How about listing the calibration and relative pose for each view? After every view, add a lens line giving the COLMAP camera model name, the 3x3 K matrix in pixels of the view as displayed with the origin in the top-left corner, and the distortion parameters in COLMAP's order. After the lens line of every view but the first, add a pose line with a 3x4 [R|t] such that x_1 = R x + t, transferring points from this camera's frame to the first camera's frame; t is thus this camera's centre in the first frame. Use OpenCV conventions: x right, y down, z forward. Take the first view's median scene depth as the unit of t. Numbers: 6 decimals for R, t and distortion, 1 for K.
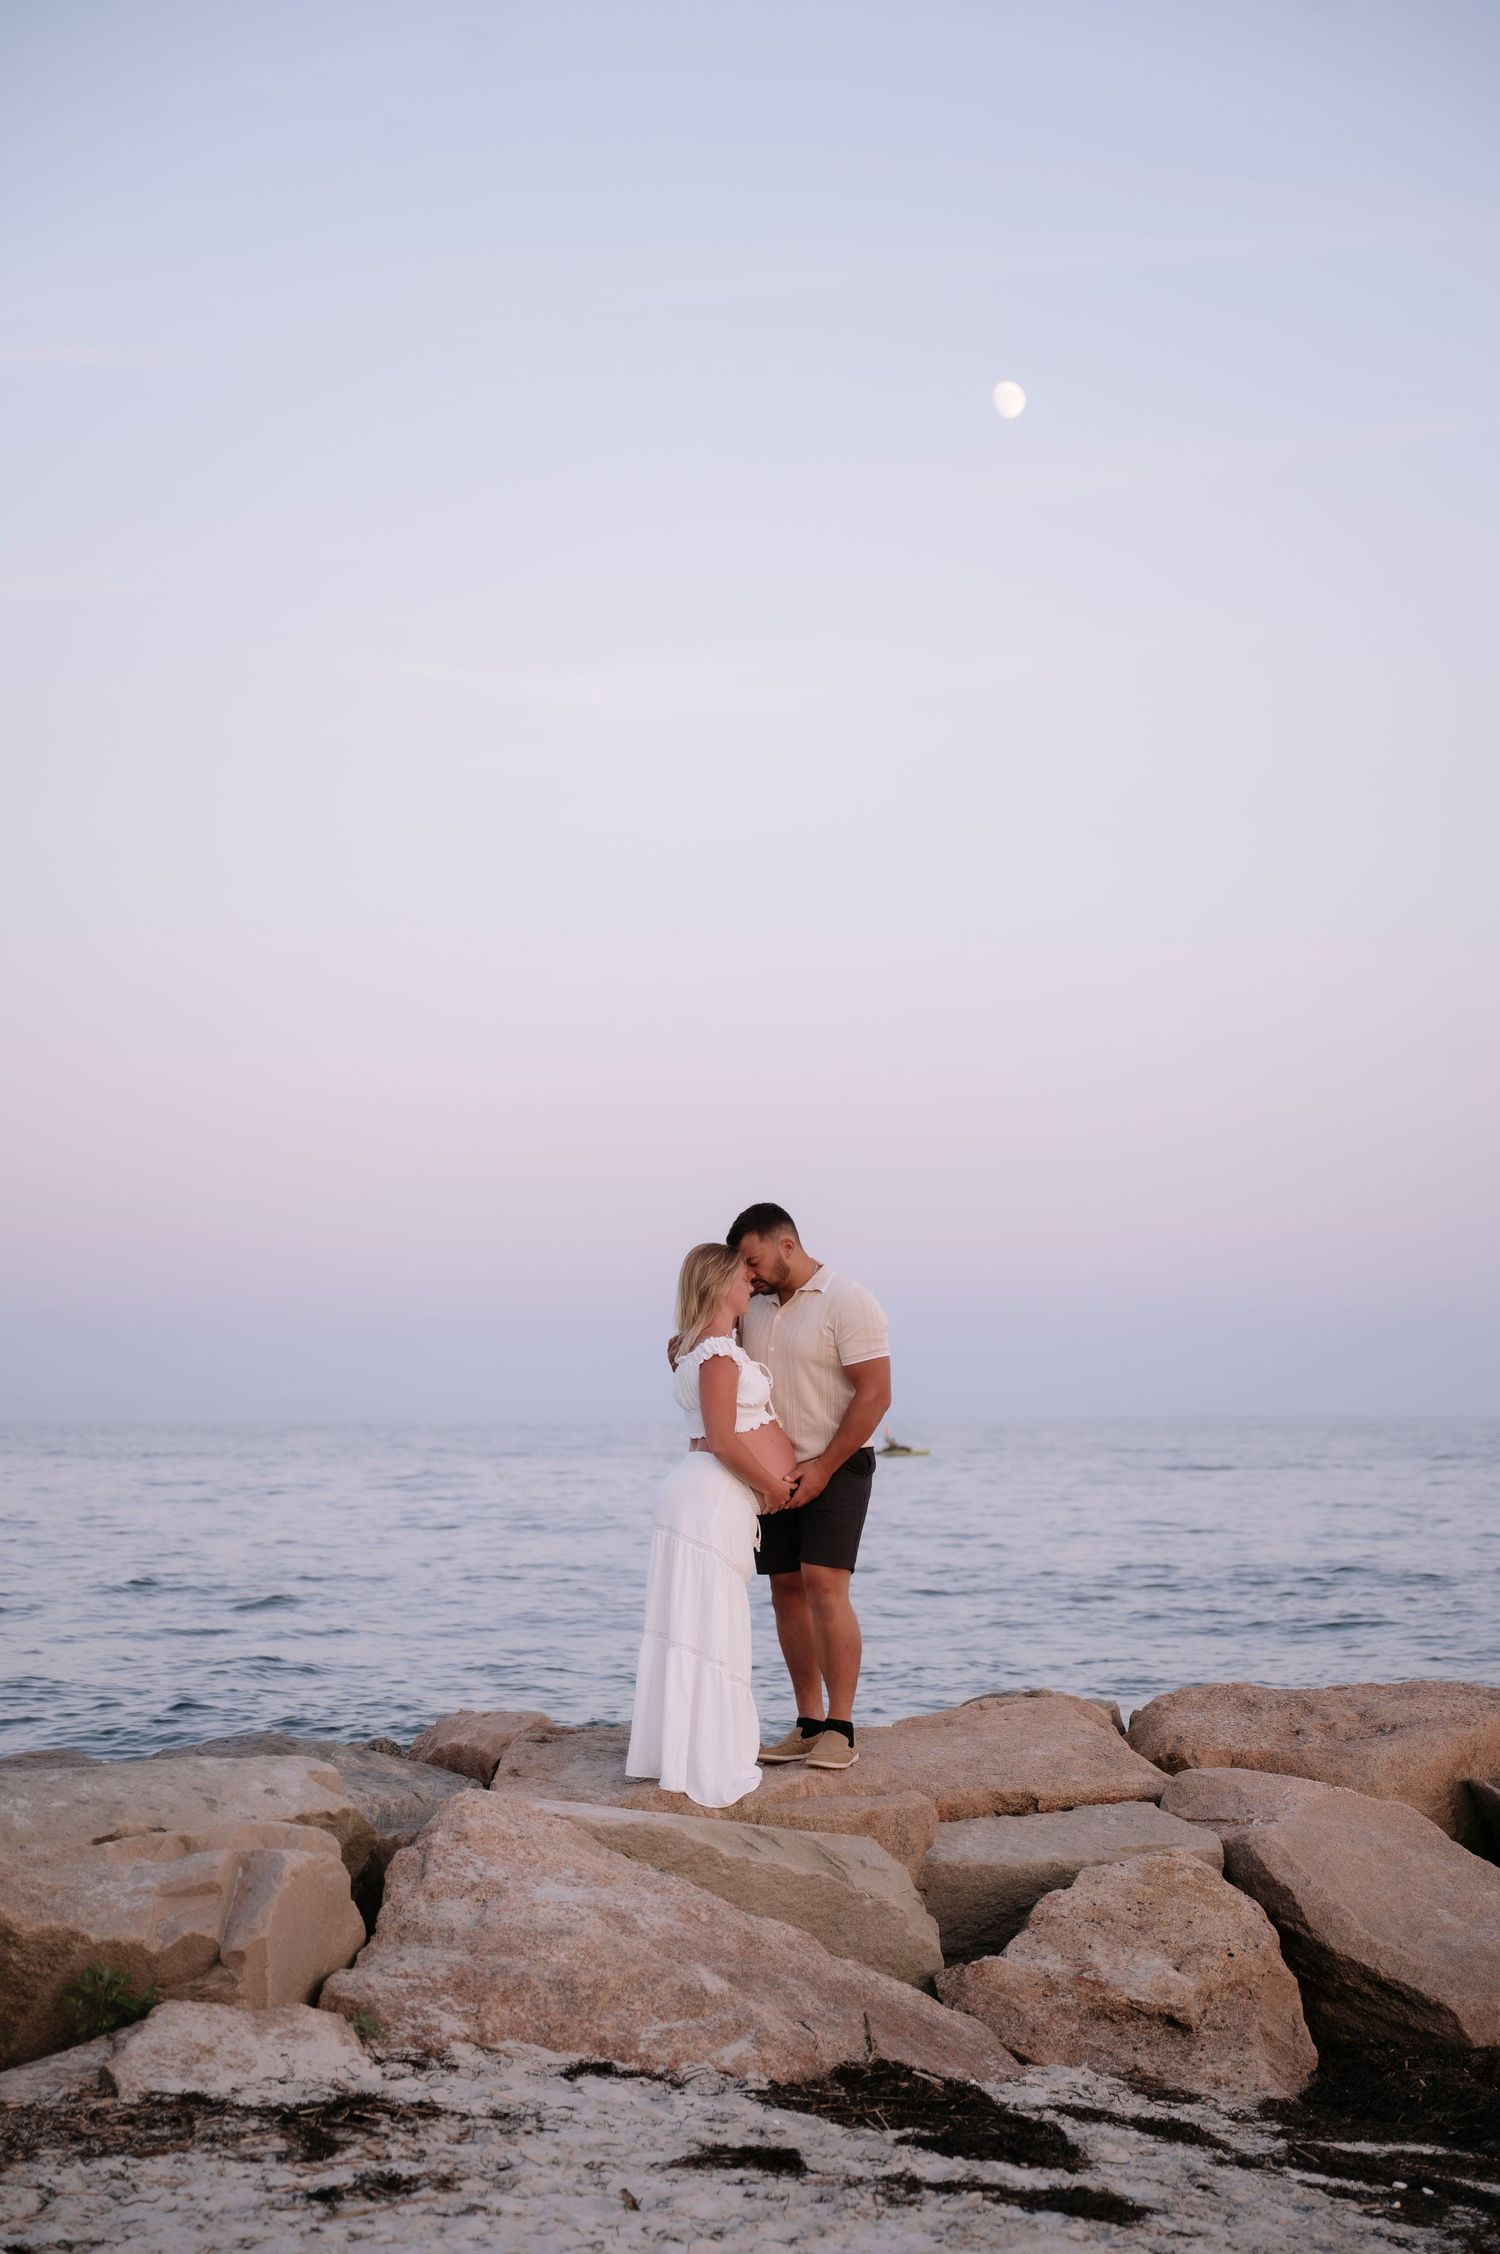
lens RADIAL K [[3843.7, 0, 750.0], [0, 3843.7, 1127.0], [0, 0, 1]] dist [0.005992, 0.037520]
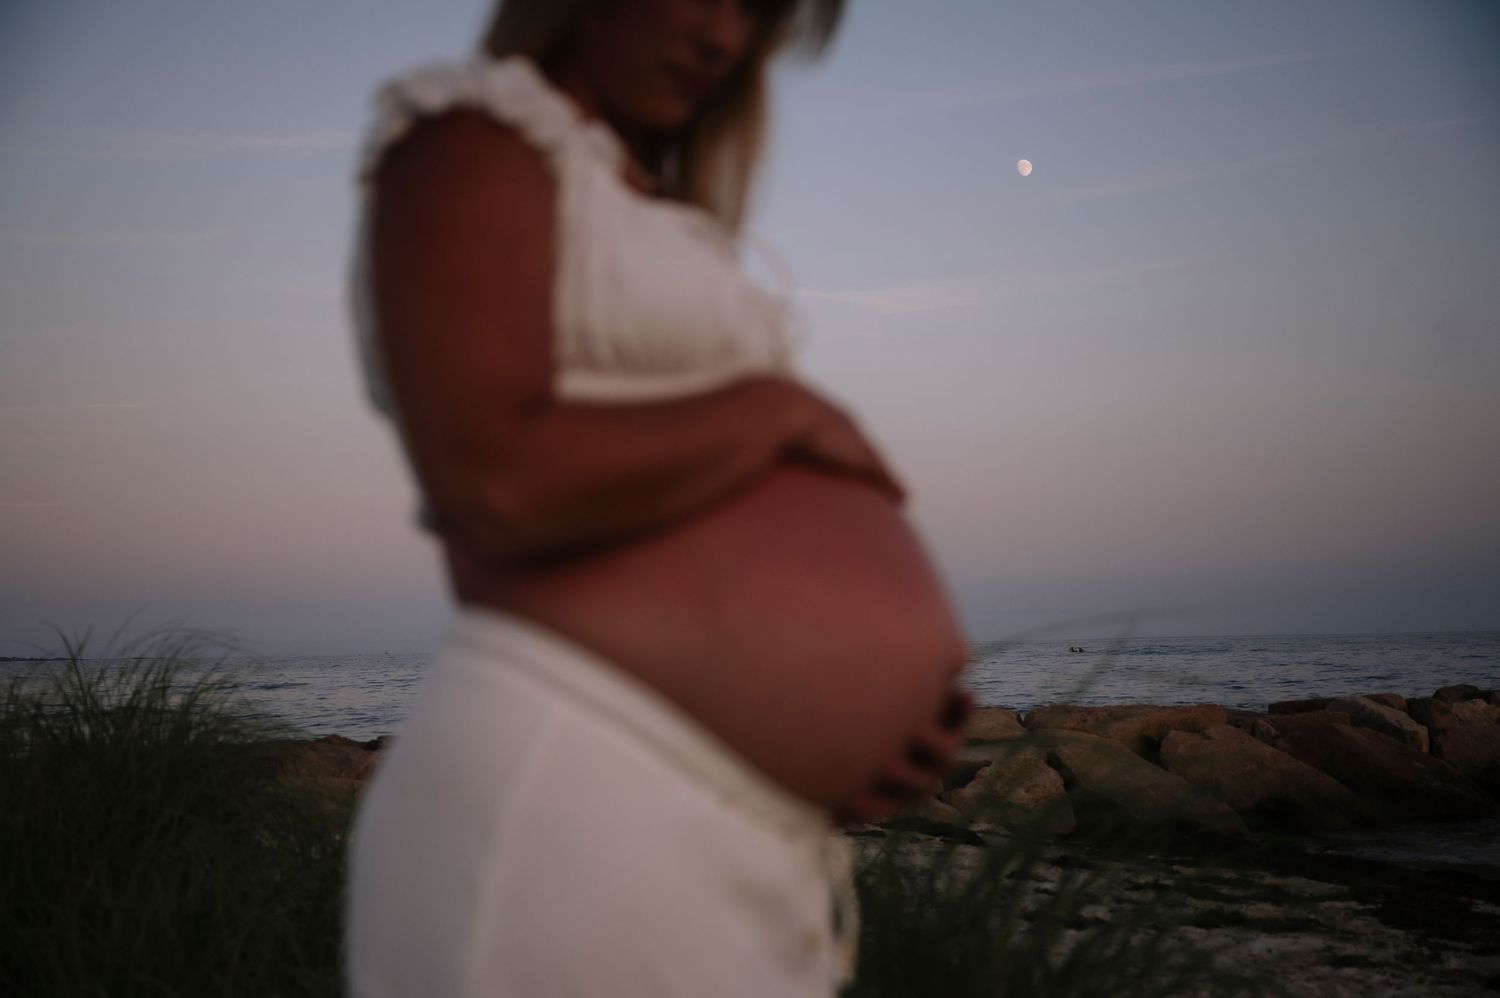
lens RADIAL K [[1813.6, 0, 750.0], [0, 1813.6, 499.0], [0, 0, 1]] dist [0.001431, 0.000781]
pose [[0.995208, -0.025880, -0.094294, 0.034667], [0.025531, 0.999662, -0.004900, 0.001417], [0.094388, 0.002470, 0.995532, -0.324443]]
